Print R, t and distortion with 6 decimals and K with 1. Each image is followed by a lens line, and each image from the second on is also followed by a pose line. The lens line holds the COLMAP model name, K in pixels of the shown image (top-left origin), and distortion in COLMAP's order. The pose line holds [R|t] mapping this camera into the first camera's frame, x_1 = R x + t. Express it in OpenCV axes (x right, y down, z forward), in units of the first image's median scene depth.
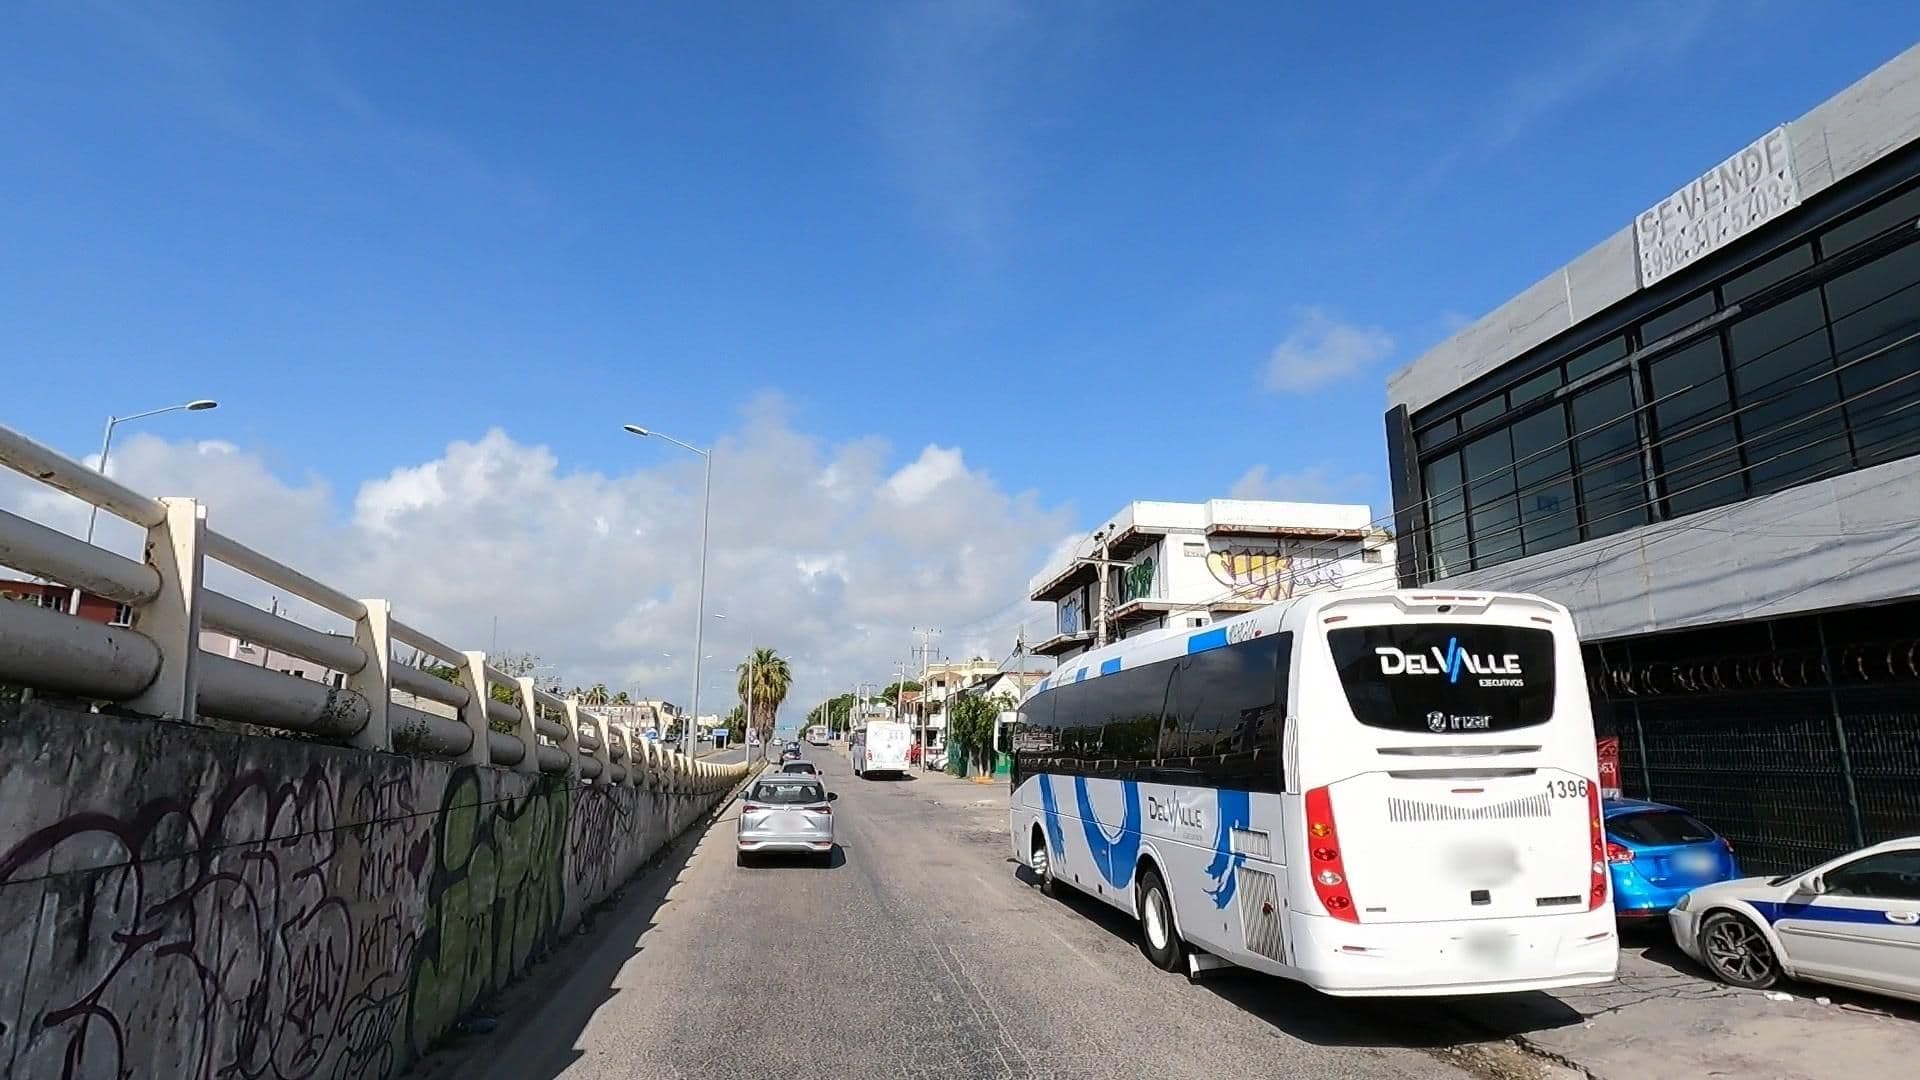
lens RADIAL K [[1013.0, 0, 960.0], [0, 1013.0, 540.0], [0, 0, 1]] dist [0.000600, 0.000065]
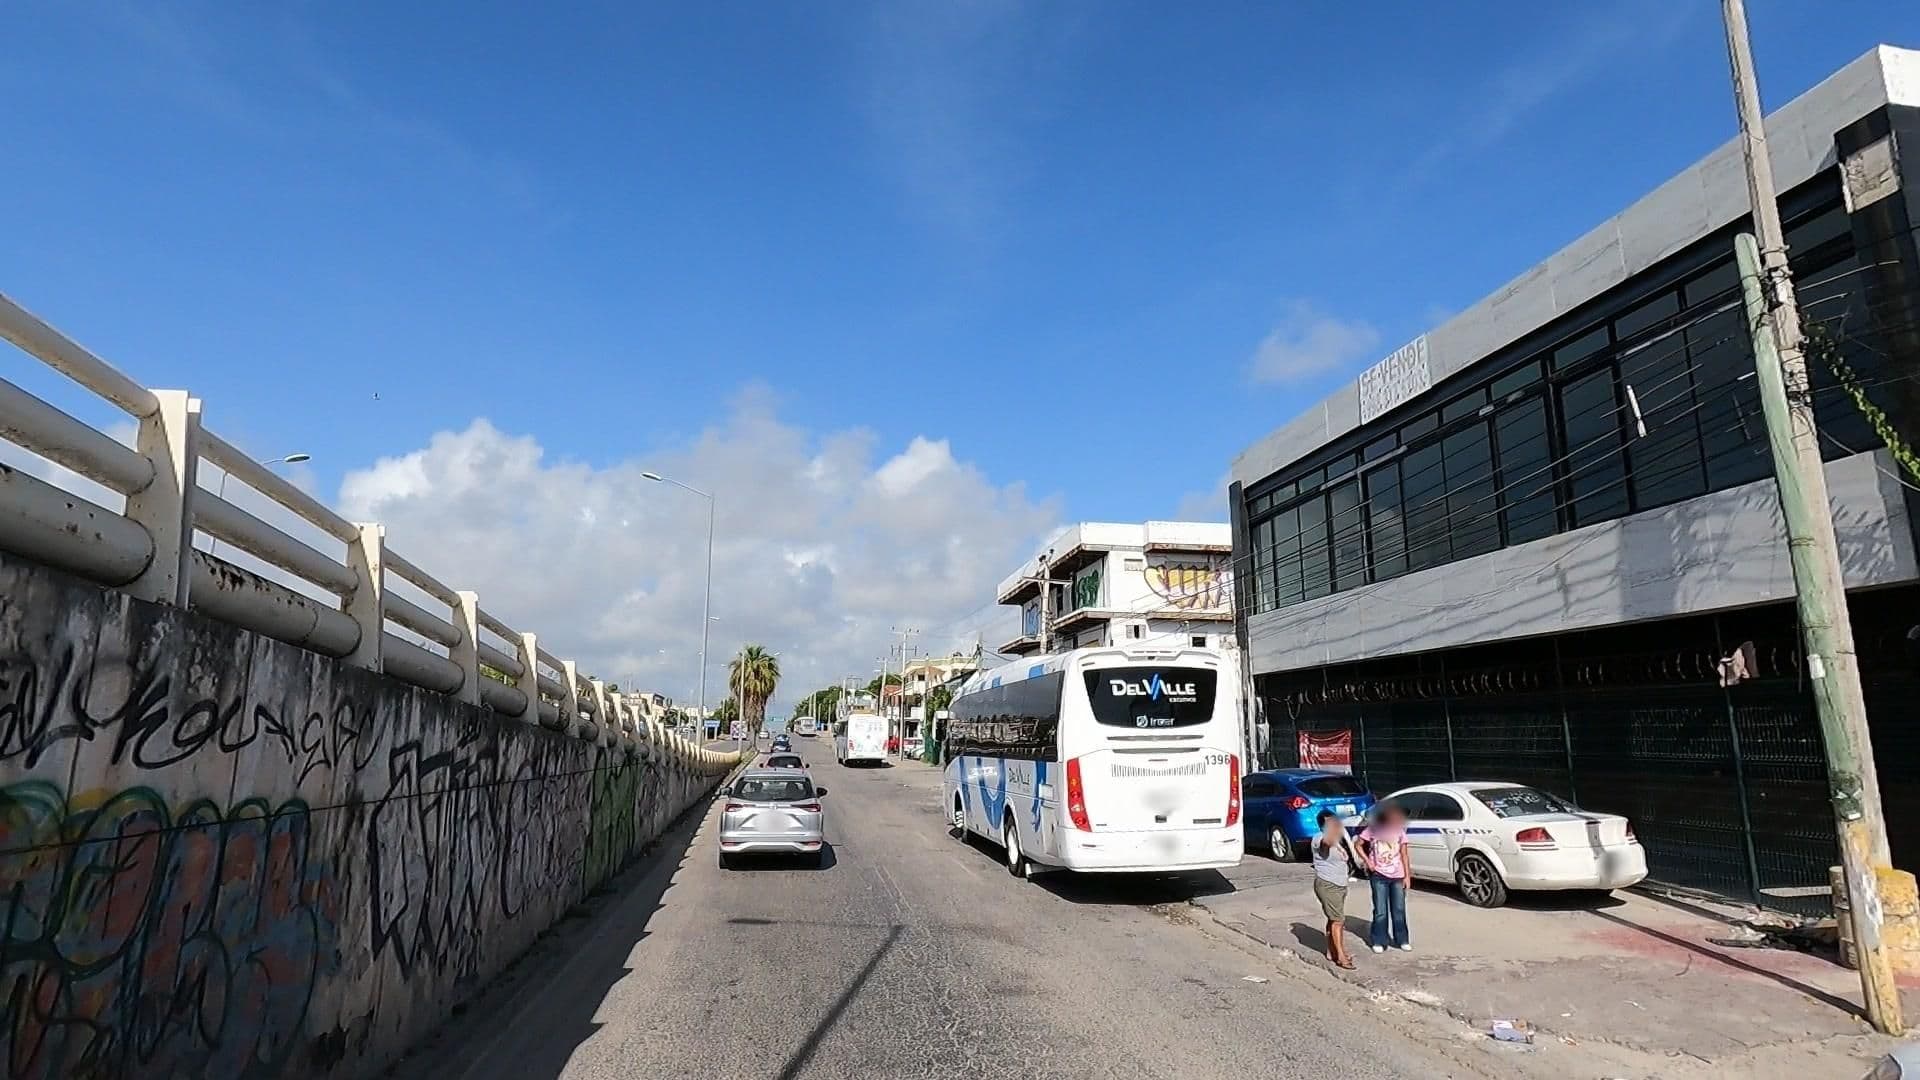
lens RADIAL K [[1059.2, 0, 960.0], [0, 1059.2, 540.0], [0, 0, 1]] dist [0.002611, -0.000119]
pose [[0.999990, 0.000878, 0.004446, 0.033555], [-0.000951, 0.999864, 0.016439, -0.041112], [-0.004431, -0.016443, 0.999855, -0.206005]]
